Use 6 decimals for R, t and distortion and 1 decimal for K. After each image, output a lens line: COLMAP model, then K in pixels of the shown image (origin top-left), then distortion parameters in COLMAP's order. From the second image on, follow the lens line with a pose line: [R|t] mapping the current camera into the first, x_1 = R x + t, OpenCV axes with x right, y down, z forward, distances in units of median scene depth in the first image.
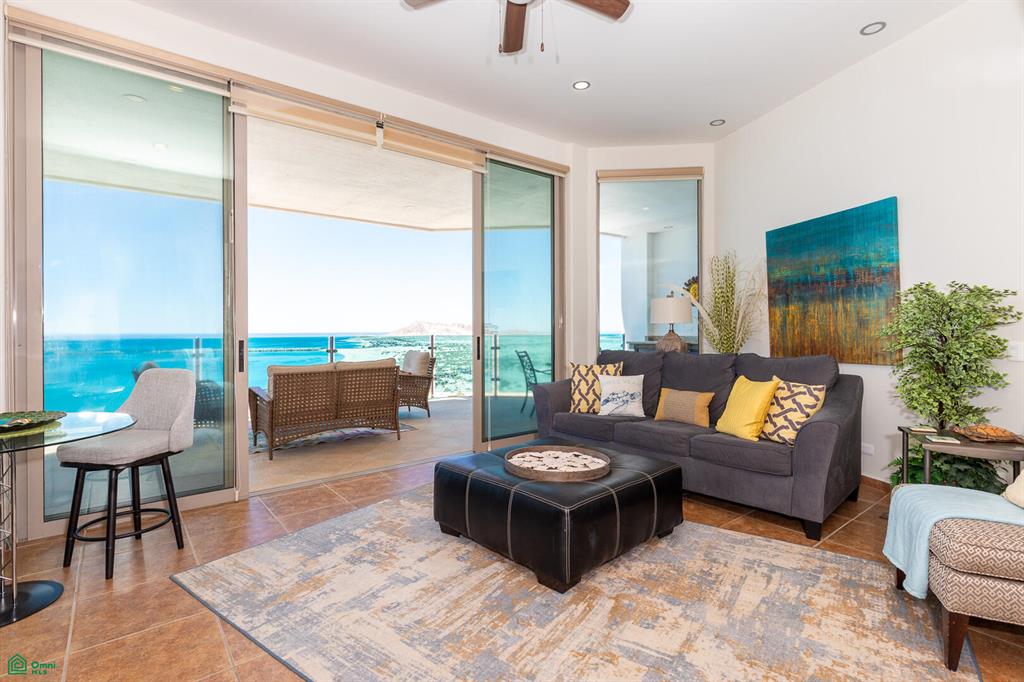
lens RADIAL K [[485.4, 0, 512.0], [0, 485.4, 341.0], [0, 0, 1]] dist [-0.003771, -0.000222]
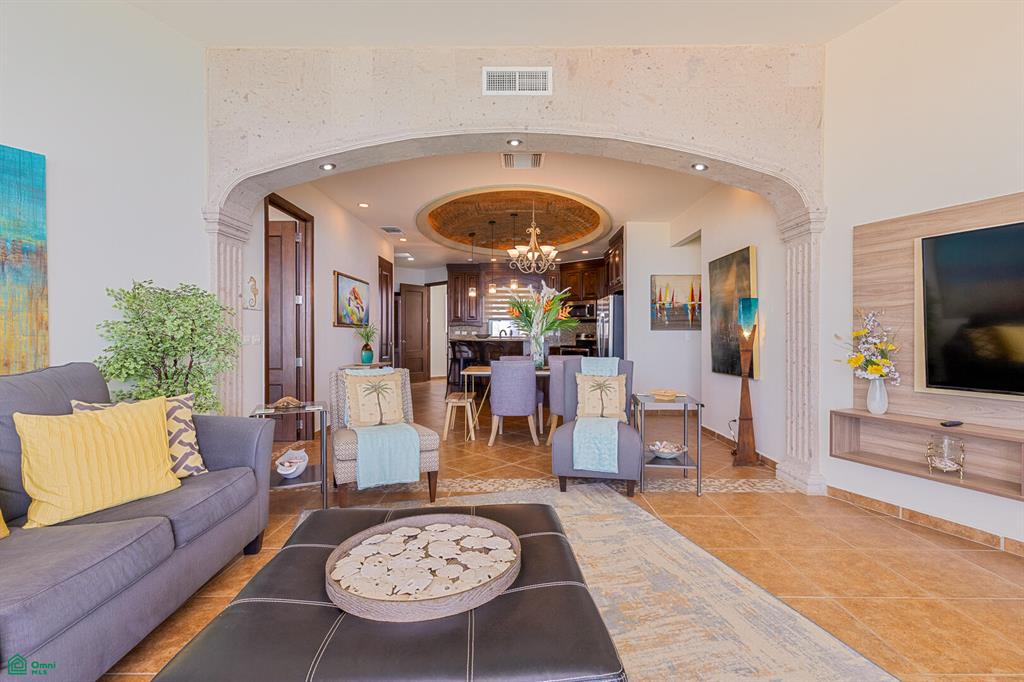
lens RADIAL K [[469.6, 0, 514.8], [0, 469.6, 336.2], [0, 0, 1]] dist [0.012780, -0.000029]
pose [[-0.779964, 0.004477, 0.625809, -0.278011], [0.018150, 0.999716, 0.015470, -0.008946], [-0.625561, 0.023424, -0.779823, 1.149958]]
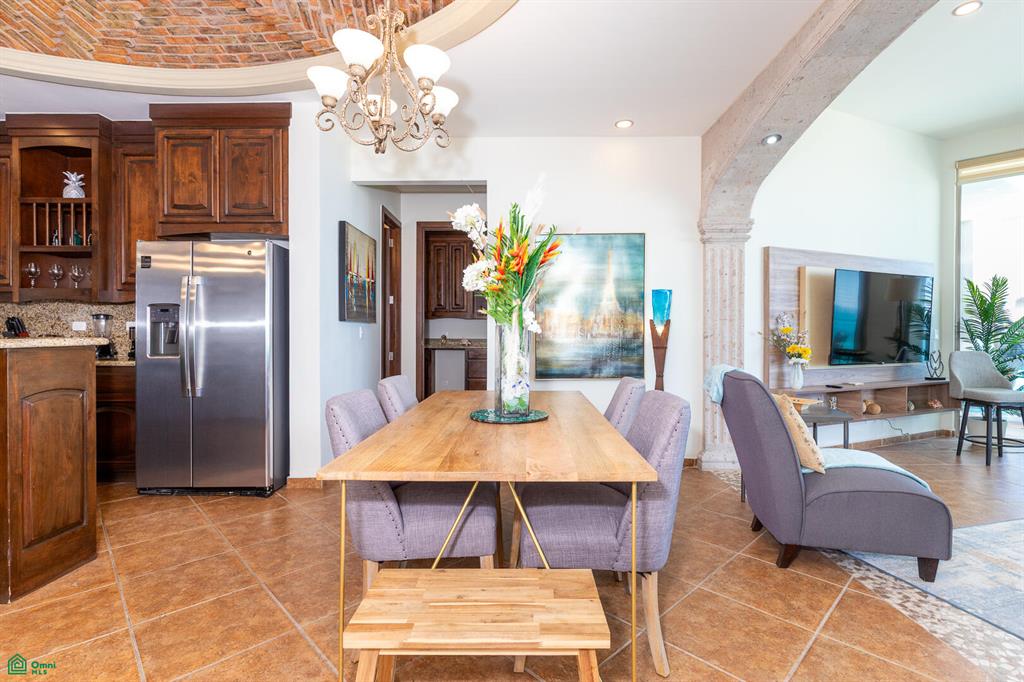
lens RADIAL K [[485.4, 0, 512.0], [0, 485.4, 341.0], [0, 0, 1]] dist [-0.003771, -0.000222]
pose [[-0.636332, 0.003592, -0.771407, 1.147893], [-0.019058, 0.999611, 0.020376, 0.023491], [0.771180, 0.027667, -0.636016, 0.255228]]
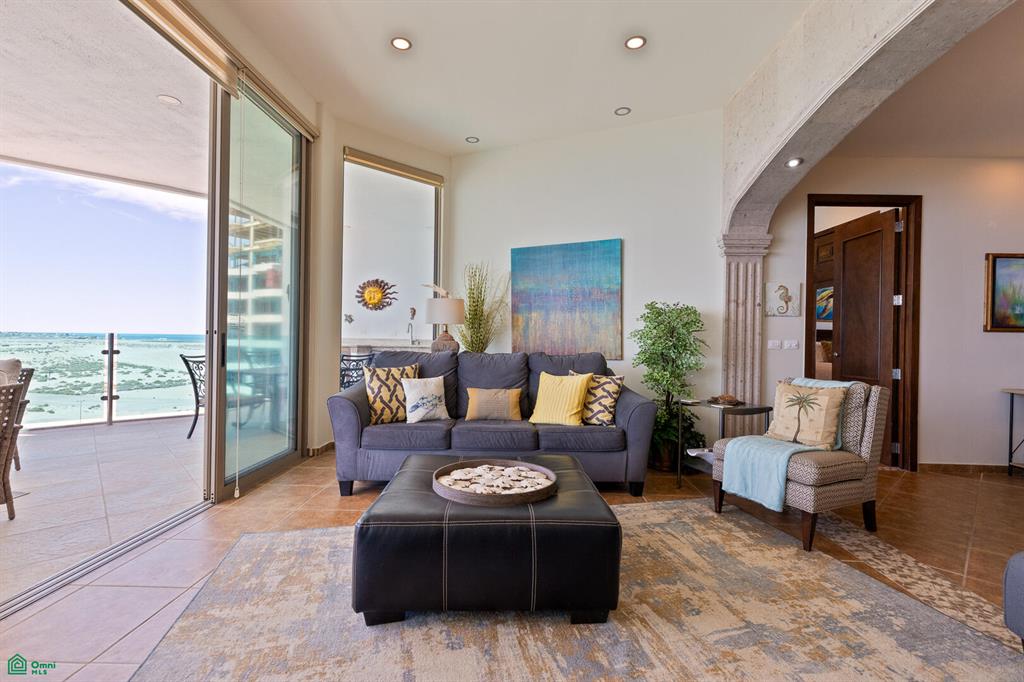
lens RADIAL K [[458.0, 0, 512.0], [0, 458.0, 341.0], [0, 0, 1]] dist [0.002998, -0.000330]
pose [[0.653347, 0.009378, 0.757001, -0.422676], [-0.002620, 0.999945, -0.010126, 0.011219], [-0.757054, 0.004632, 0.653336, 0.380654]]
